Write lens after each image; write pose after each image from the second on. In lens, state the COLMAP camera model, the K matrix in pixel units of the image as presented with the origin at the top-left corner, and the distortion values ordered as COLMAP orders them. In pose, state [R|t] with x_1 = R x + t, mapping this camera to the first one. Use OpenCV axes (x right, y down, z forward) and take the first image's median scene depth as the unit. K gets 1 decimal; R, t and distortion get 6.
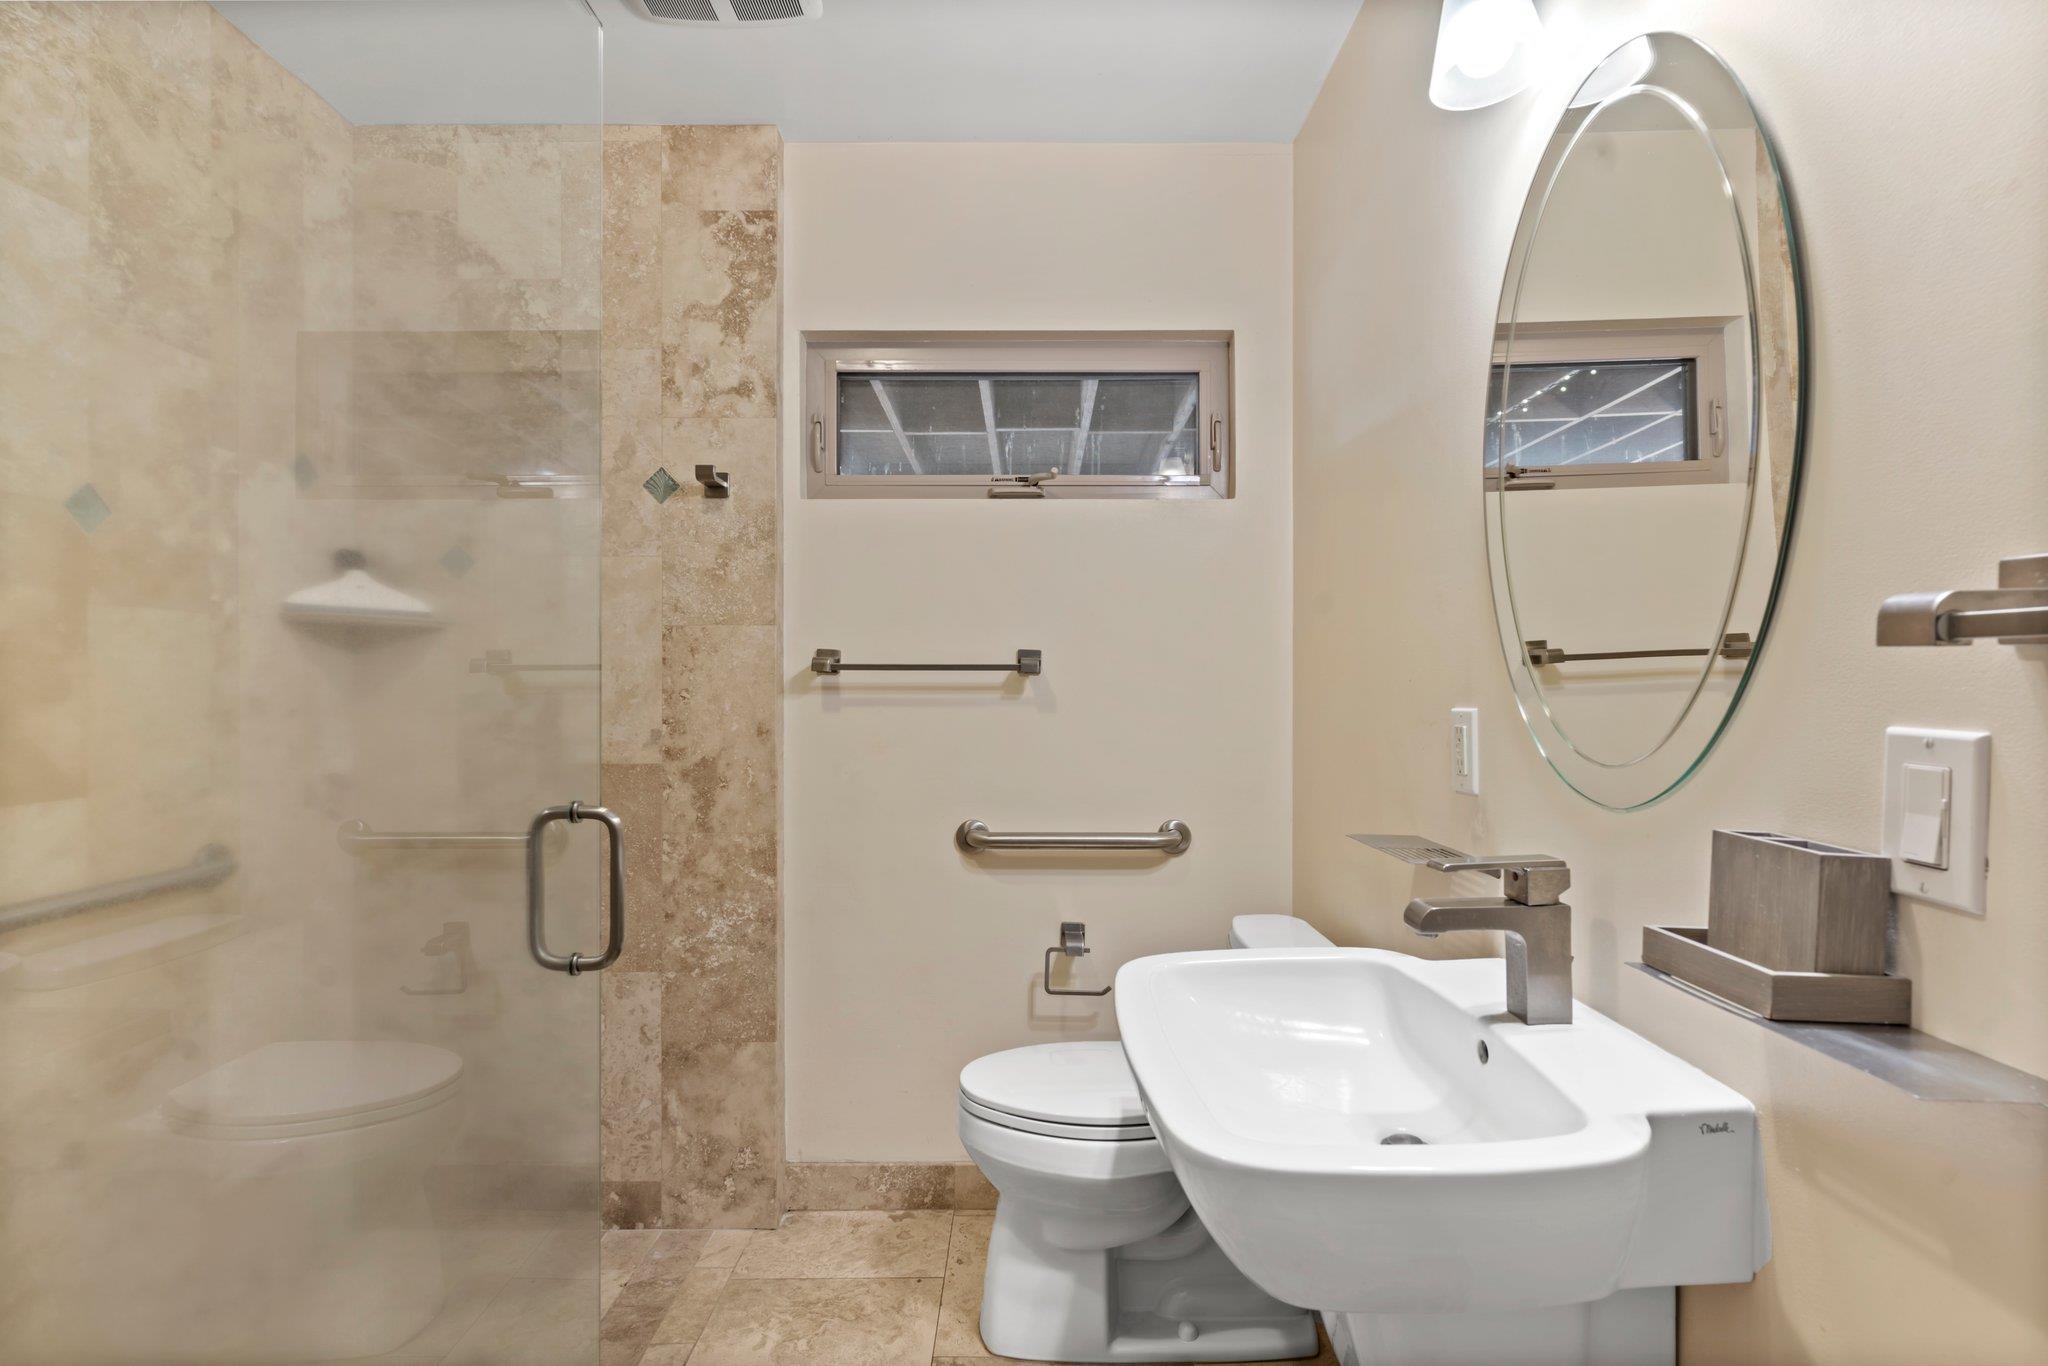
lens RADIAL K [[996.6, 0, 1018.4], [0, 996.6, 685.4], [0, 0, 1]] dist [-0.002541, -0.000147]
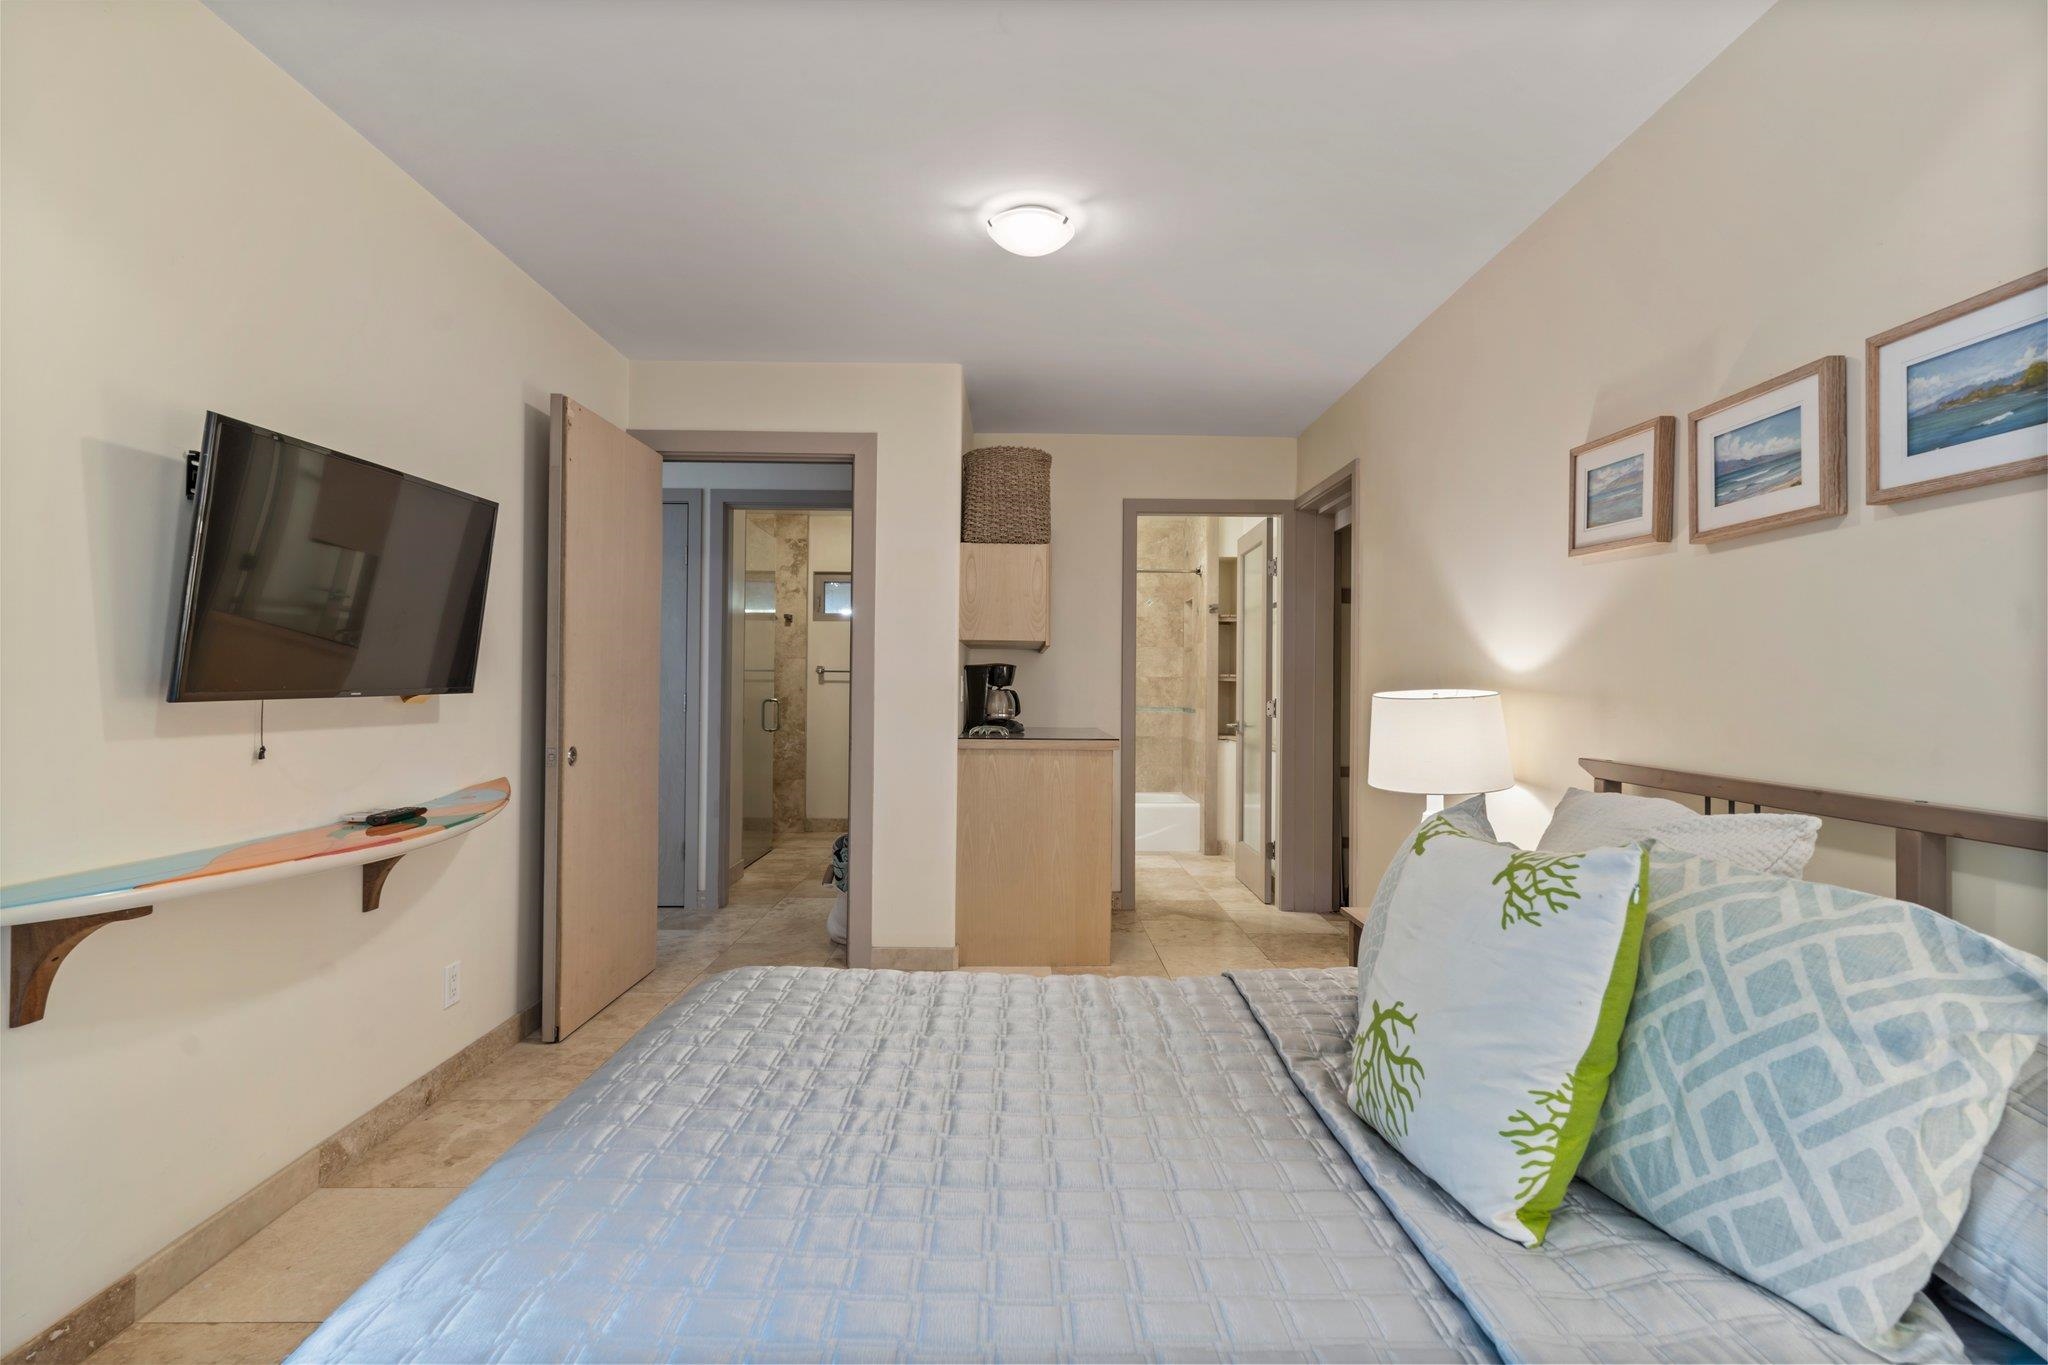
lens RADIAL K [[996.6, 0, 1027.9], [0, 996.6, 680.1], [0, 0, 1]] dist [-0.002541, -0.000147]
pose [[0.999780, 0.010593, 0.018086, 0.465359], [-0.010656, 0.999937, 0.003386, -0.005075], [-0.018049, -0.003578, 0.999831, -2.473498]]
